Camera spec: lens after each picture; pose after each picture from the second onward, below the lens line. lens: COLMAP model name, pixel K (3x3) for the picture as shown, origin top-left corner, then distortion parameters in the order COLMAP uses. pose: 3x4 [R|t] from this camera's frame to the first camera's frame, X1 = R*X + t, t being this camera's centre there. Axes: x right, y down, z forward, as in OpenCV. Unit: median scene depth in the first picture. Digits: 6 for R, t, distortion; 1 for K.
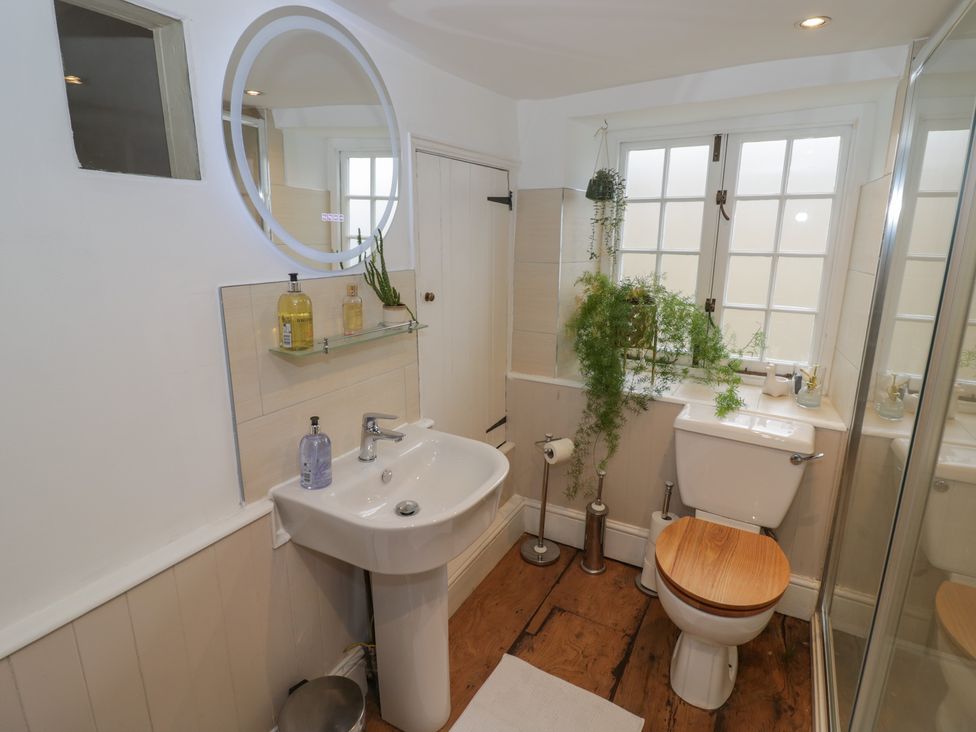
lens RADIAL K [[518.2, 0, 485.1], [0, 518.2, 363.7], [0, 0, 1]] dist [-0.002137, -0.011405]
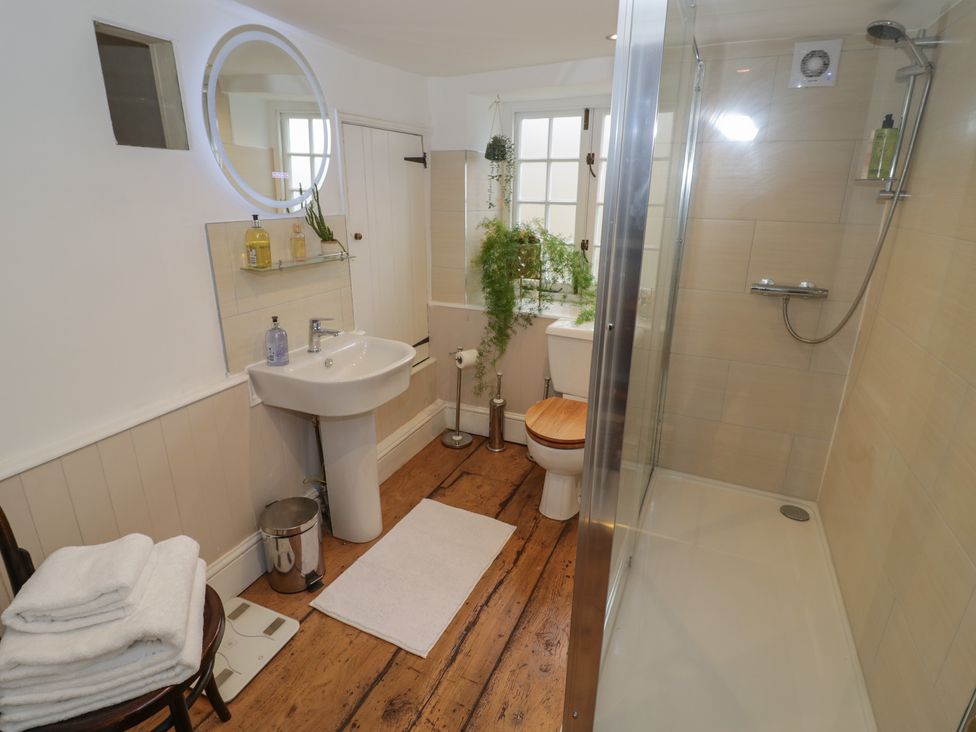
lens RADIAL K [[518.2, 0, 488.6], [0, 518.2, 361.9], [0, 0, 1]] dist [-0.002137, -0.011405]
pose [[0.995188, -0.027473, 0.094057, 0.086733], [0.019905, 0.996558, 0.080468, 0.085857], [-0.095944, -0.078208, 0.992310, -0.346710]]
